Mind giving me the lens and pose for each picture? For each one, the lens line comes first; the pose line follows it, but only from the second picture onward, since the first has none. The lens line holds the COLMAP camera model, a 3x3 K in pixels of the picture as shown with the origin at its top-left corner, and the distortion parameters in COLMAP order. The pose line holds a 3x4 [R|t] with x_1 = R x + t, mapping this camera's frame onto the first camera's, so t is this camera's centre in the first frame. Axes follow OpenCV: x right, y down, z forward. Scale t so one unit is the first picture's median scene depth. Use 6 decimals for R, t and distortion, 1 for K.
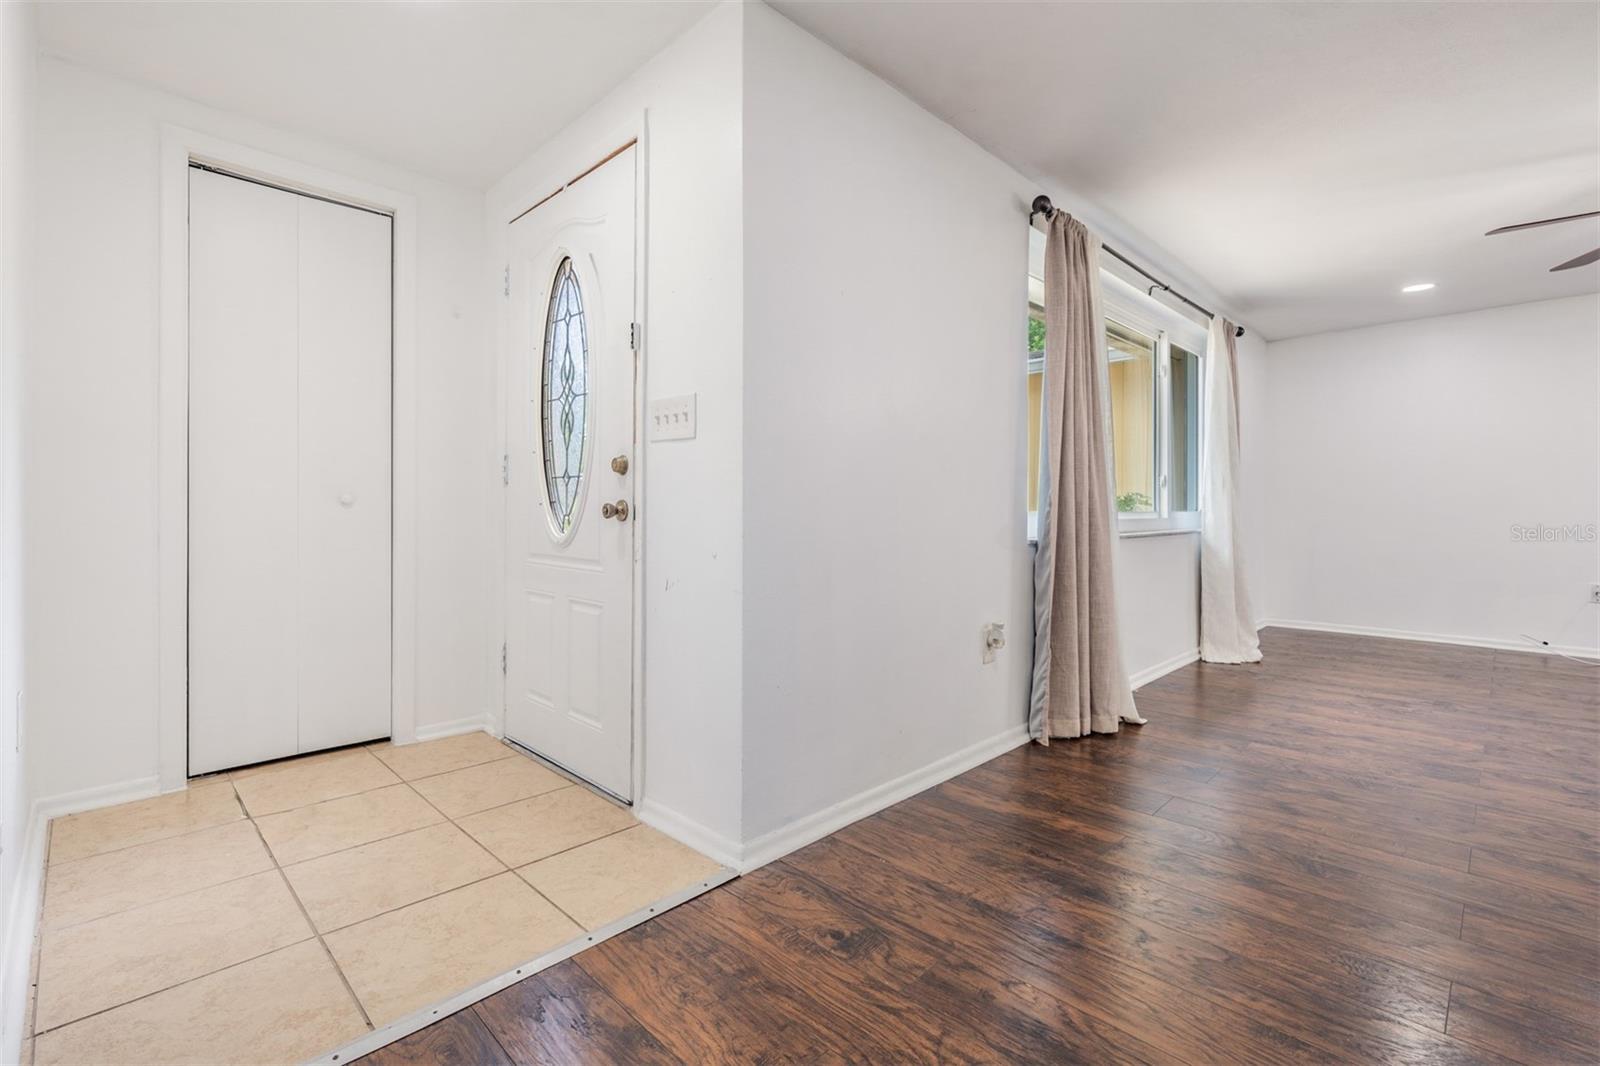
lens RADIAL K [[714.5, 0, 794.0], [0, 714.5, 506.6], [0, 0, 1]] dist [0.003663, -0.001956]
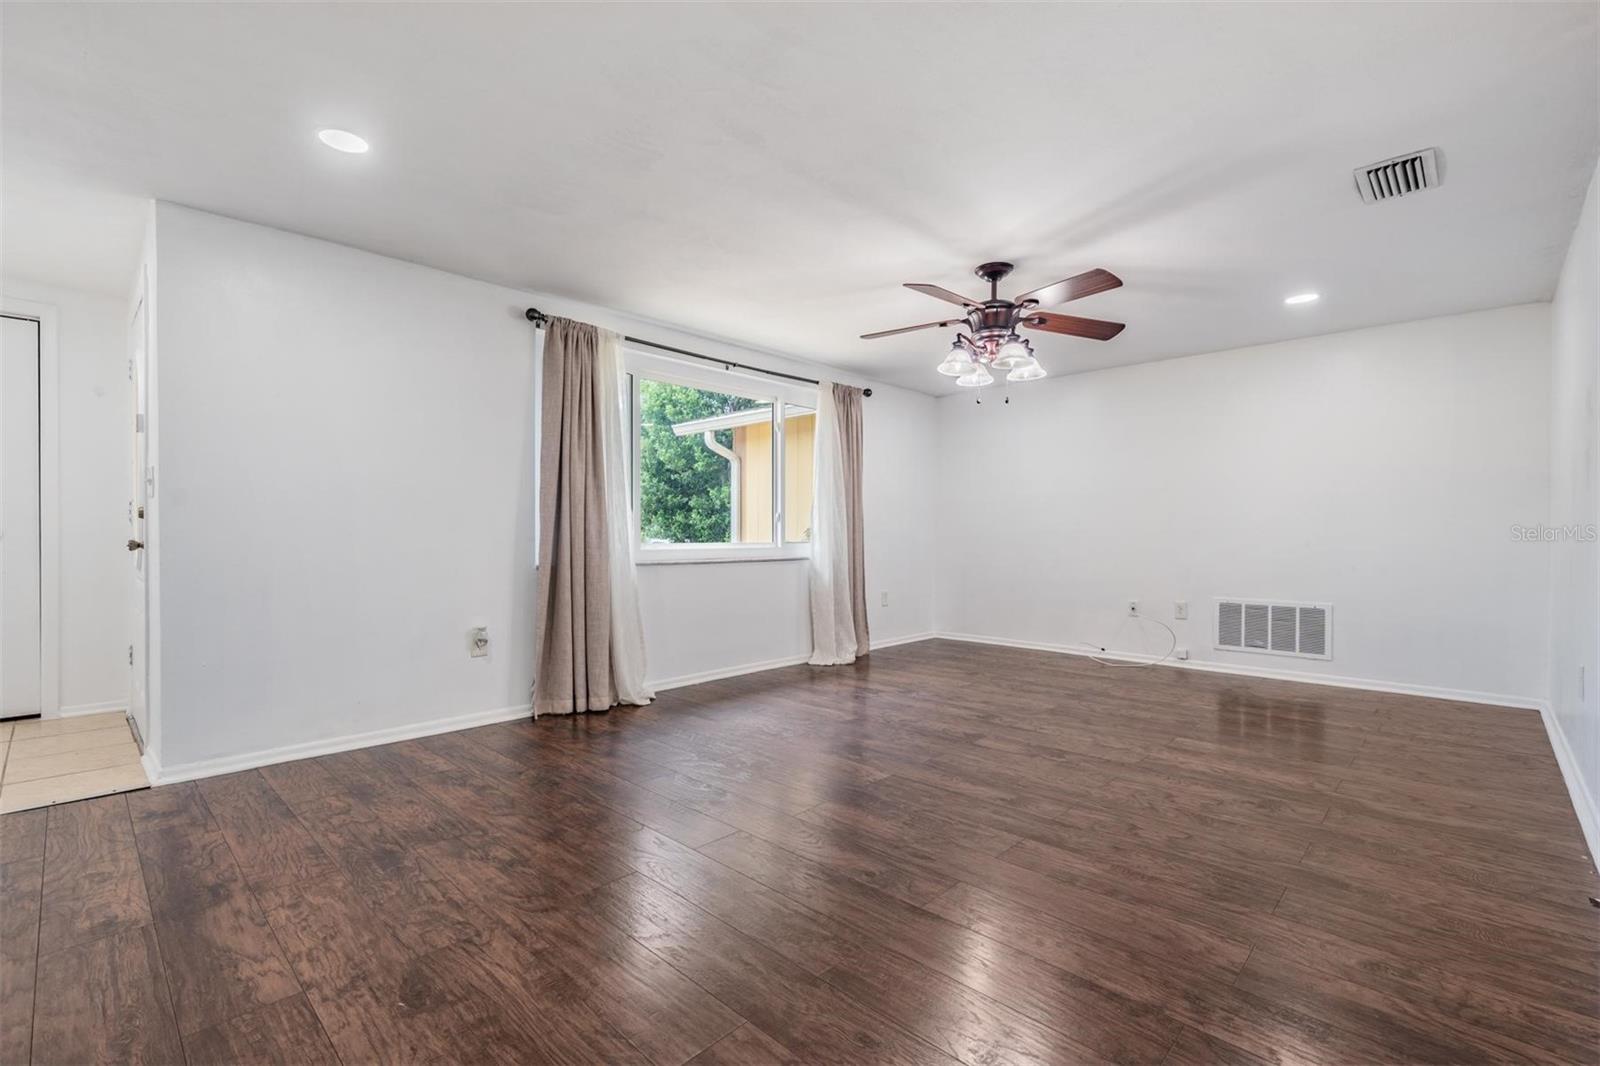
lens RADIAL K [[714.5, 0, 806.3], [0, 714.5, 536.0], [0, 0, 1]] dist [0.003663, -0.001956]
pose [[0.999972, -0.001599, 0.007306, 0.832287], [0.001573, 0.999992, 0.003595, -0.011826], [-0.007312, -0.003583, 0.999967, -0.333123]]
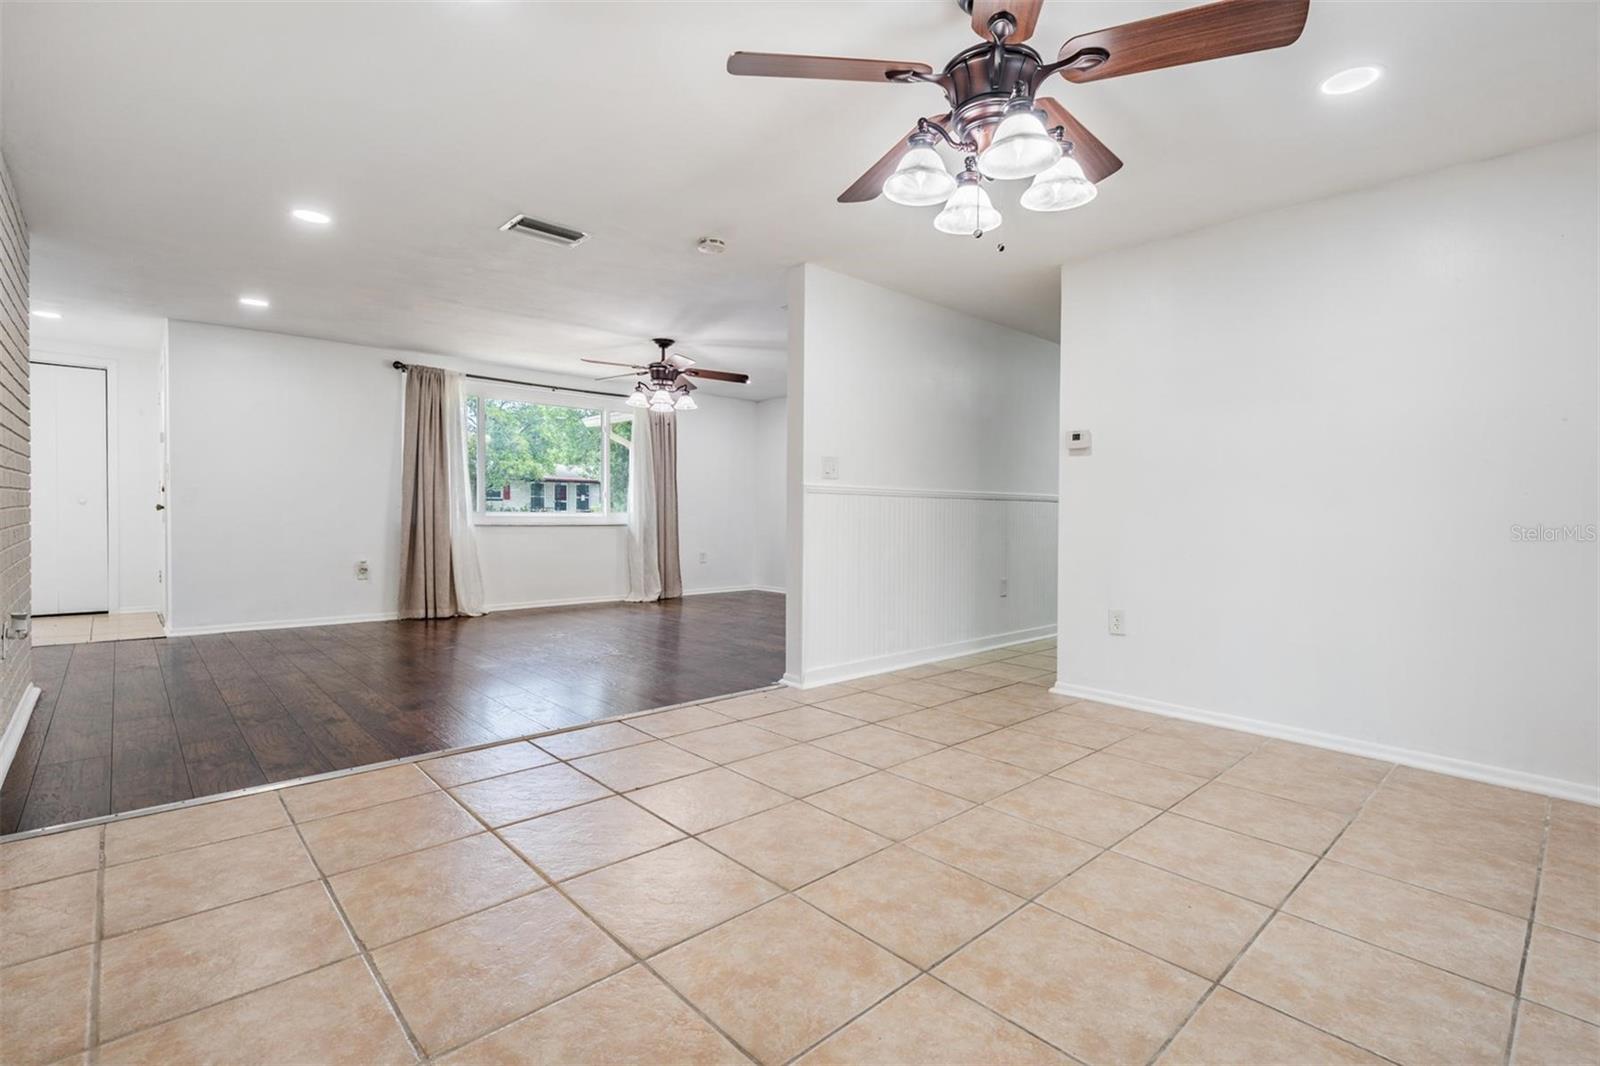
lens RADIAL K [[714.5, 0, 767.2], [0, 714.5, 534.3], [0, 0, 1]] dist [0.003663, -0.001956]
pose [[0.998371, 0.010365, -0.056102, 1.527190], [-0.008504, 0.999409, 0.033314, -0.002021], [0.056414, -0.032783, 0.997869, -1.033607]]
